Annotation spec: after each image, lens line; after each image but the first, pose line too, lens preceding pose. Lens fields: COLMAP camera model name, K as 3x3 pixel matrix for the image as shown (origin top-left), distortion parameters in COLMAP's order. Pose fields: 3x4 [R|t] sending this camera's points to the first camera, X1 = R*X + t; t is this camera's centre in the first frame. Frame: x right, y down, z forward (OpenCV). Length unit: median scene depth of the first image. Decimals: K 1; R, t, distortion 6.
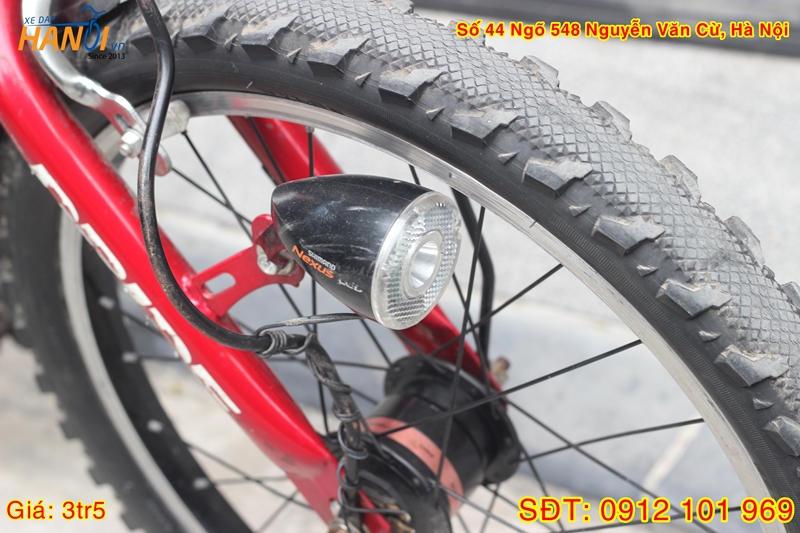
lens RADIAL K [[2022.6, 0, 400.0], [0, 2022.6, 266.5], [0, 0, 1]] dist [-0.129813, 0.000000]
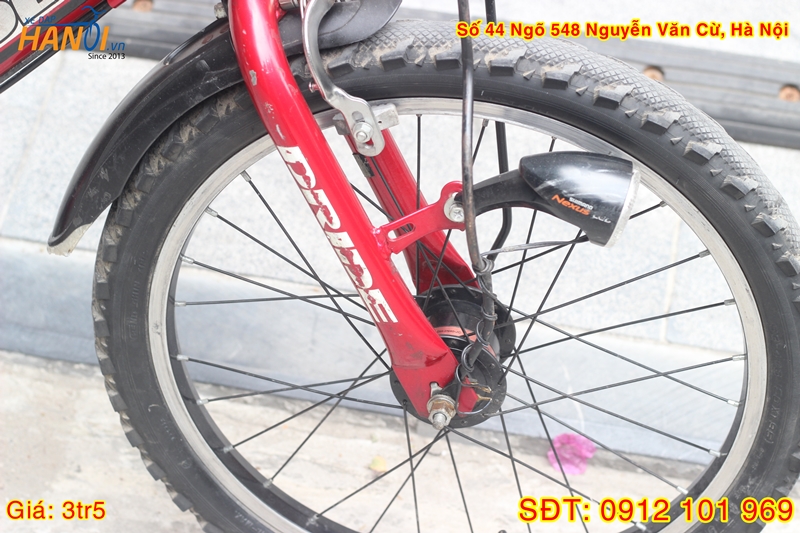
lens RADIAL K [[2022.6, 0, 399.9], [0, 2022.6, 266.6], [0, 0, 1]] dist [-0.129813, 0.000000]
pose [[0.831861, -0.018297, 0.554683, -1.029696], [0.034909, 0.999202, -0.019393, 0.071699], [-0.553886, 0.035495, 0.831836, -0.236072]]
